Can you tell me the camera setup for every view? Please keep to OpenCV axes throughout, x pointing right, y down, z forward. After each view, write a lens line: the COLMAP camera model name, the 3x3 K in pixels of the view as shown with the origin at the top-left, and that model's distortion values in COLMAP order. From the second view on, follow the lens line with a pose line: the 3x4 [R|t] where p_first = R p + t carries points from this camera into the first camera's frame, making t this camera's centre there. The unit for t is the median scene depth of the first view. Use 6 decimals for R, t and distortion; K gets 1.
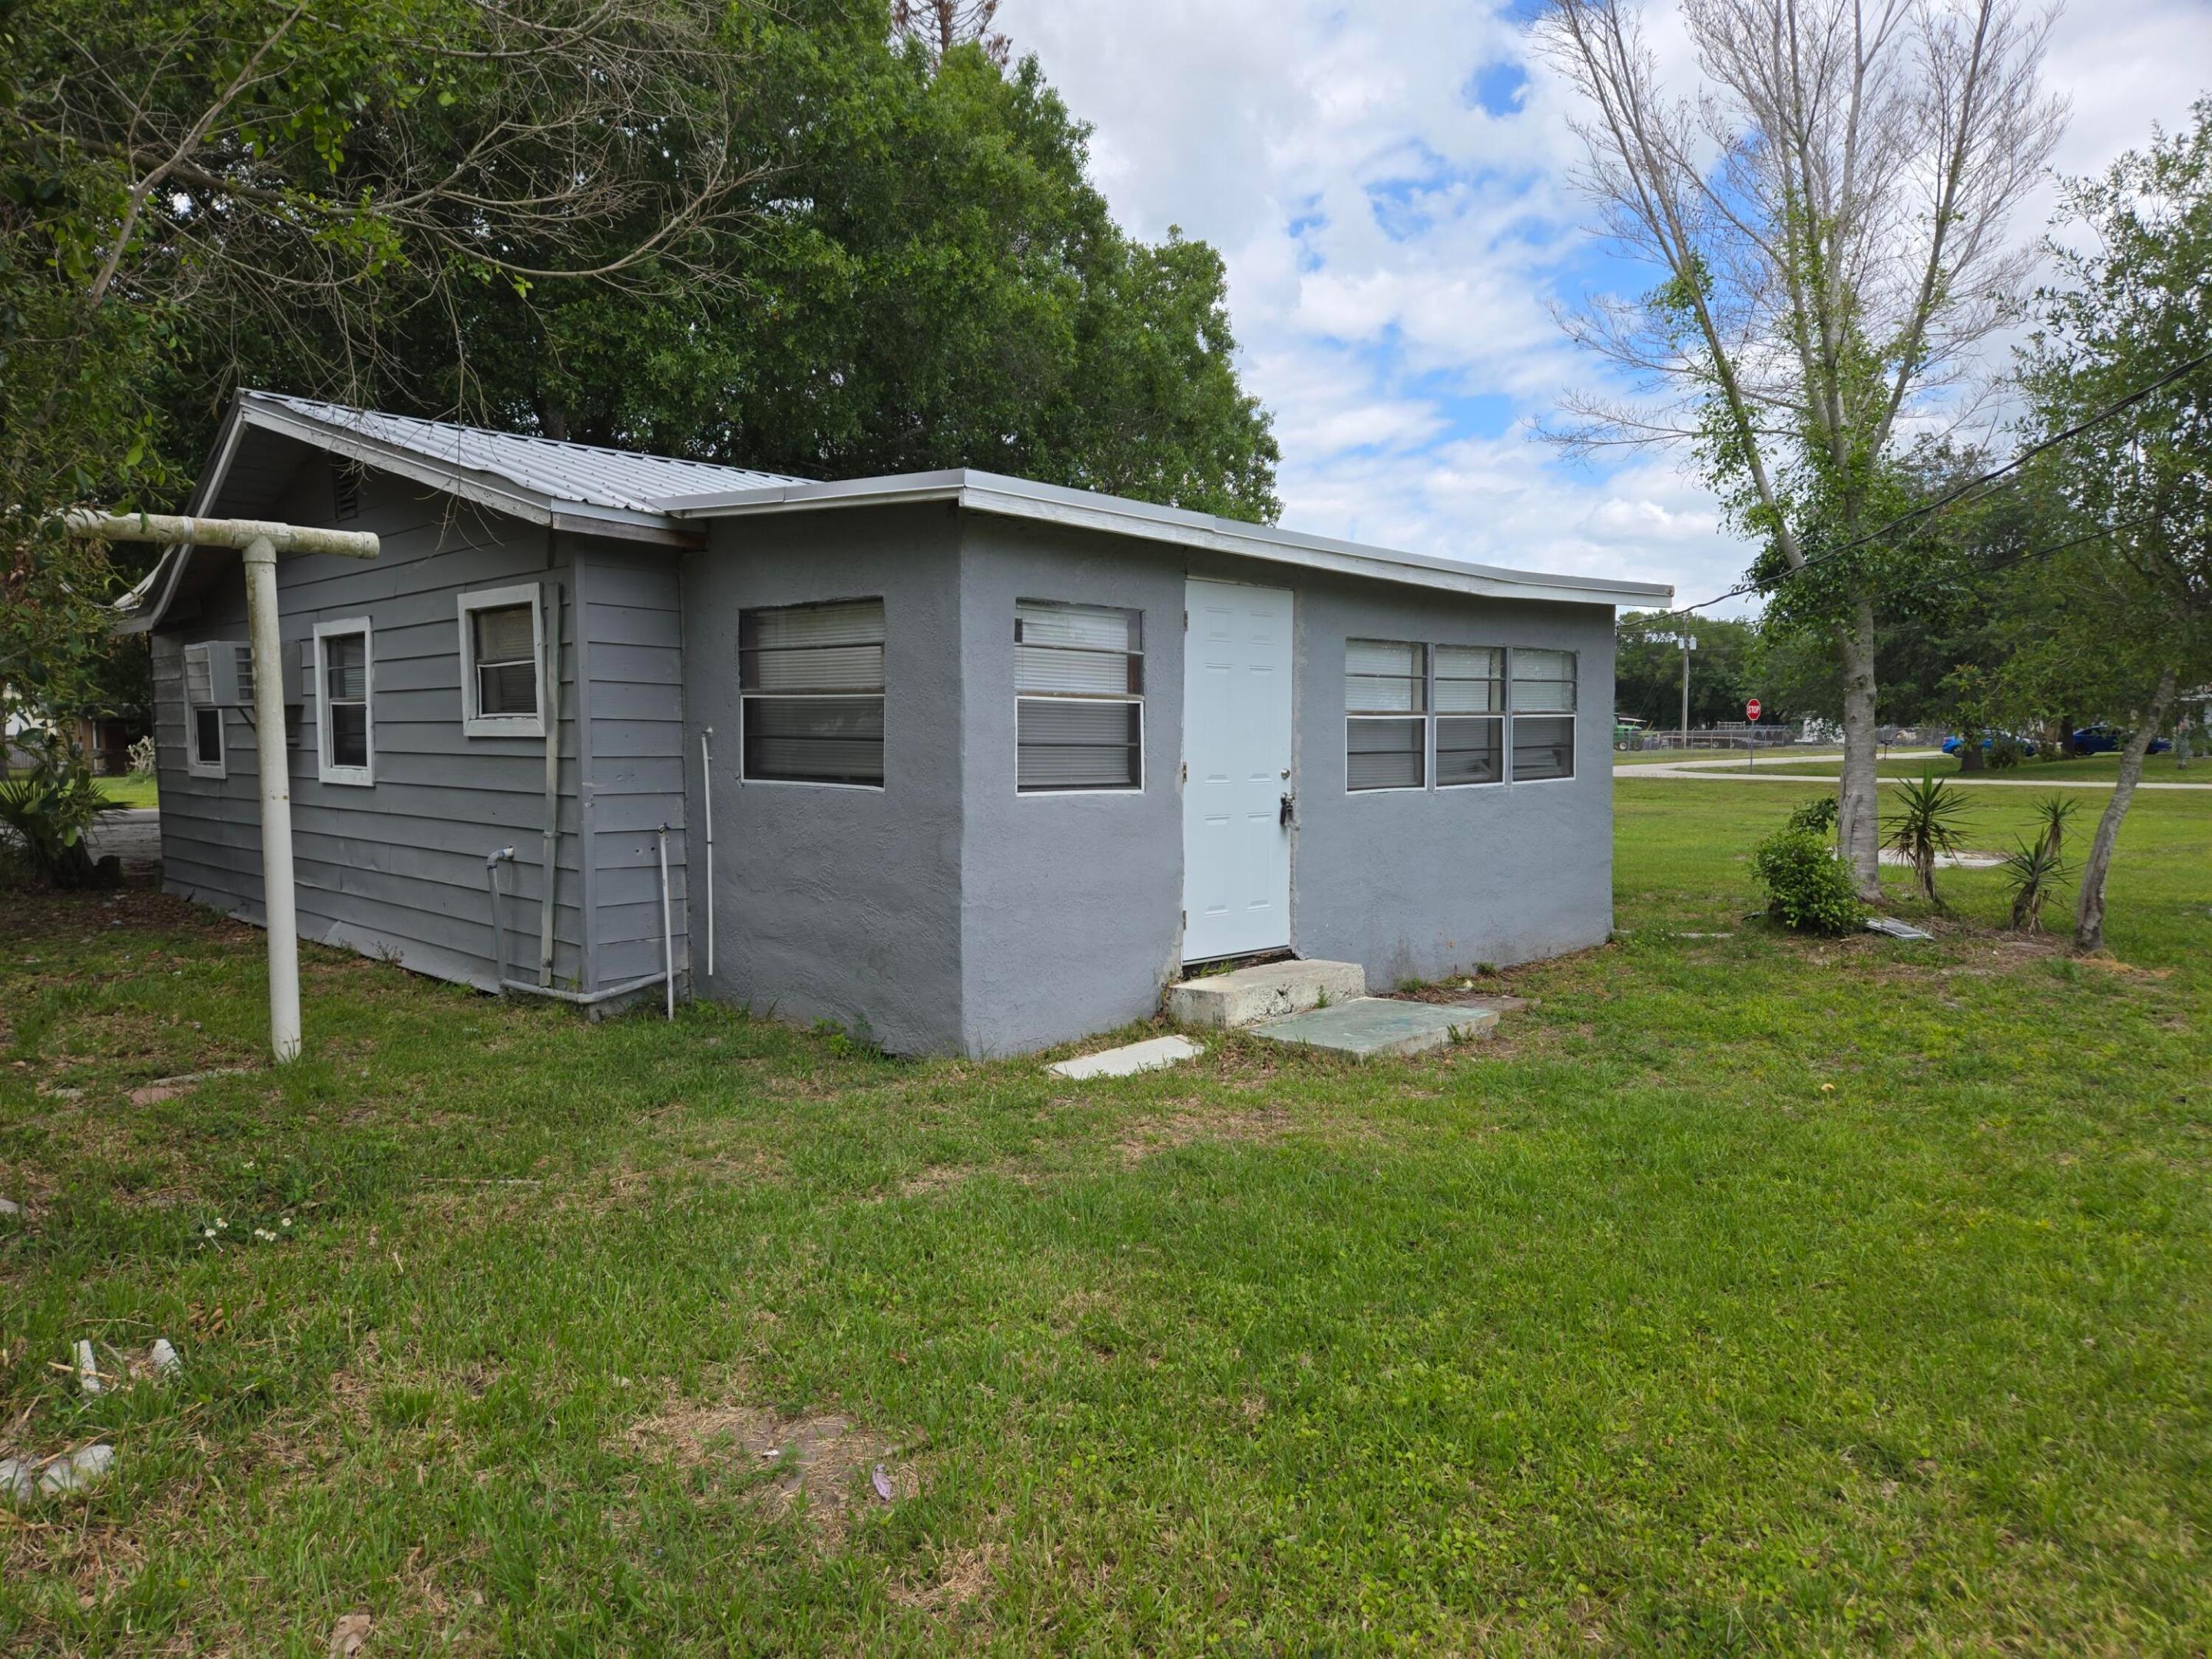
lens RADIAL K [[1499.2, 0, 1098.1], [0, 1499.2, 825.9], [0, 0, 1]] dist [0.088073, -0.078152]
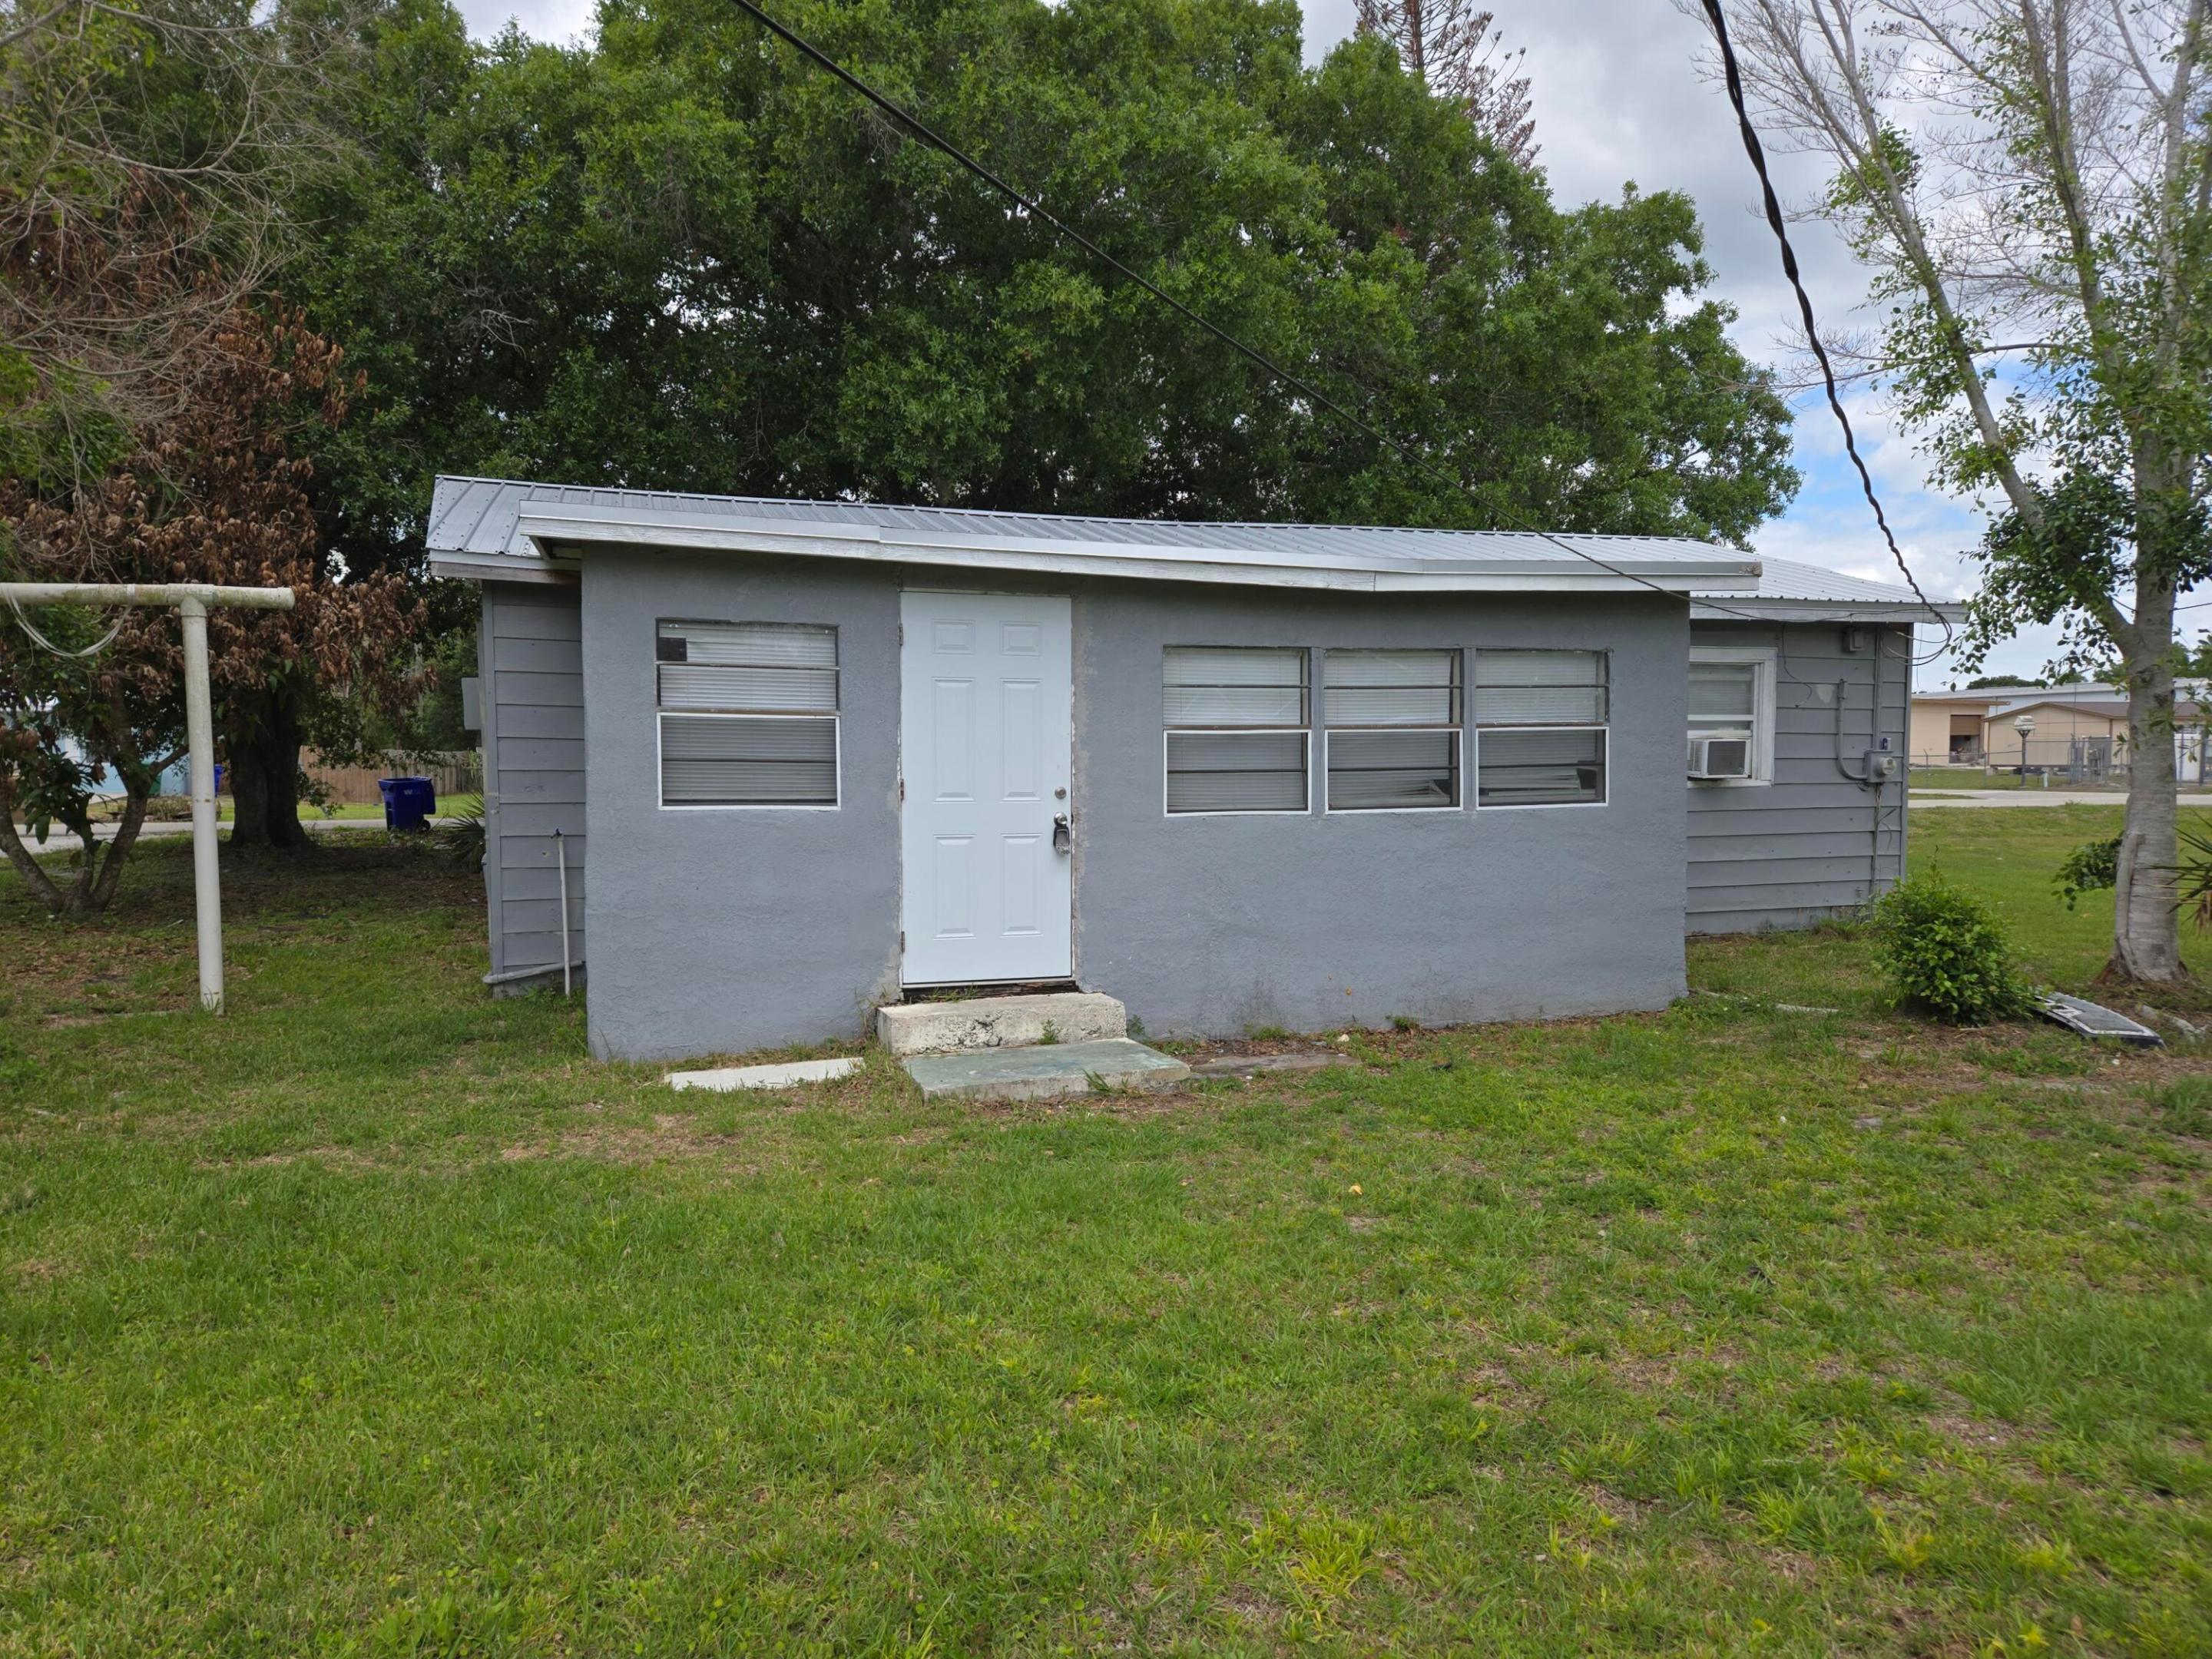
lens RADIAL K [[1499.2, 0, 1098.1], [0, 1499.2, 825.9], [0, 0, 1]] dist [0.088073, -0.078152]
pose [[0.879187, 0.022199, -0.475960, 0.565619], [-0.027988, 0.999595, -0.005078, -0.009465], [0.475655, 0.017786, 0.879452, 0.180268]]
